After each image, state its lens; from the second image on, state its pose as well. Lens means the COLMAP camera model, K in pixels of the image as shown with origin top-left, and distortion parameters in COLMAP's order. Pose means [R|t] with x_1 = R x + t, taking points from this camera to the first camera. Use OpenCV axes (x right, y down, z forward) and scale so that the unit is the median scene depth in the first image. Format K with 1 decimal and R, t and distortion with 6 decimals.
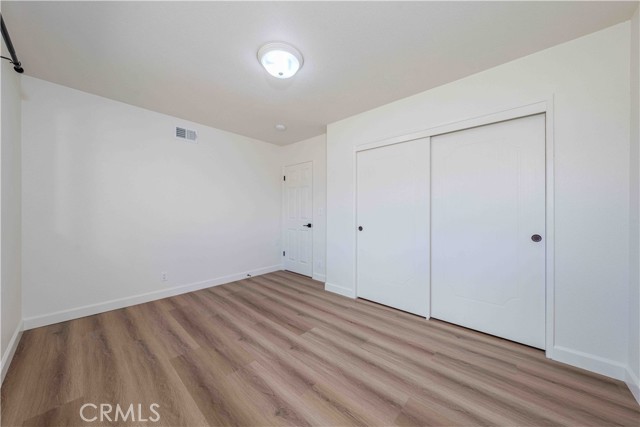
lens RADIAL K [[224.1, 0, 320.0], [0, 224.1, 213.5], [0, 0, 1]] dist [-0.001394, -0.000100]
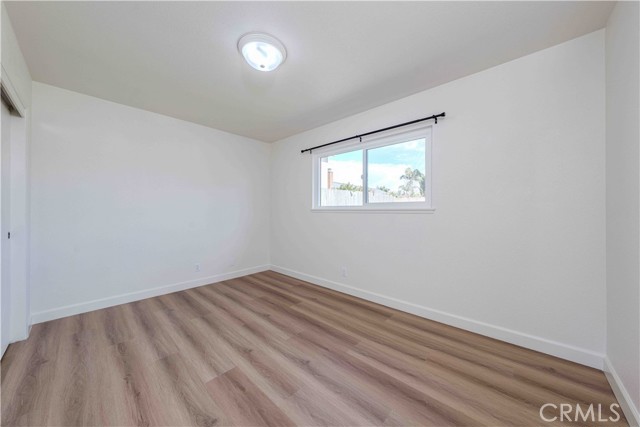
lens RADIAL K [[224.1, 0, 320.0], [0, 224.1, 213.5], [0, 0, 1]] dist [-0.001394, -0.000100]
pose [[-0.999986, -0.003963, 0.003556, -0.426490], [-0.003921, 0.999921, 0.011976, -0.006028], [-0.003603, 0.011962, -0.999922, 1.956940]]
